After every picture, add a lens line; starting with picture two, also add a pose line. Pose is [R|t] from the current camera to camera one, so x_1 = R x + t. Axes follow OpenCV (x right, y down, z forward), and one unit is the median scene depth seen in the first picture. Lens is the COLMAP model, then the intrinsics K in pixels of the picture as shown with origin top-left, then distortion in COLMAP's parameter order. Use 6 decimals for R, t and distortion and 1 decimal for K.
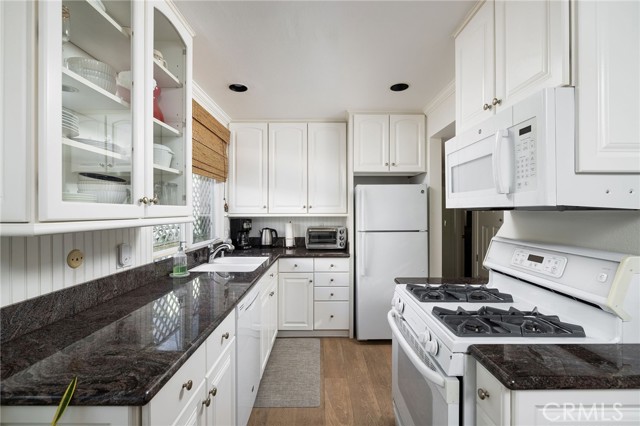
lens RADIAL K [[288.9, 0, 325.5], [0, 288.9, 213.3], [0, 0, 1]] dist [0.003180, 0.000087]
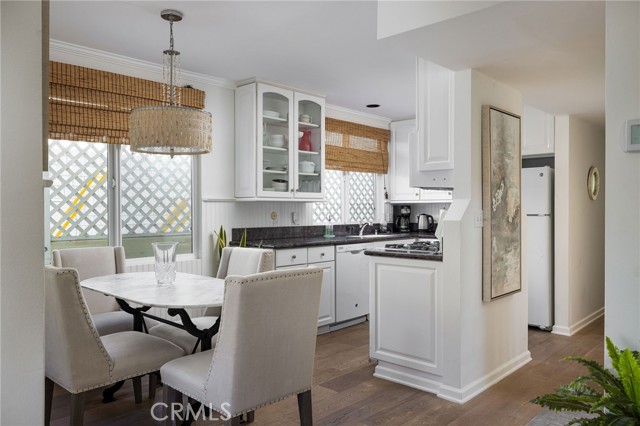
lens RADIAL K [[486.3, 0, 332.4], [0, 486.3, 206.5], [0, 0, 1]] dist [0.045798, 0.001044]
pose [[0.735366, -0.002682, -0.677665, 0.855596], [-0.005073, 0.999942, -0.009463, 0.046230], [0.677651, 0.010397, 0.735310, -0.627274]]
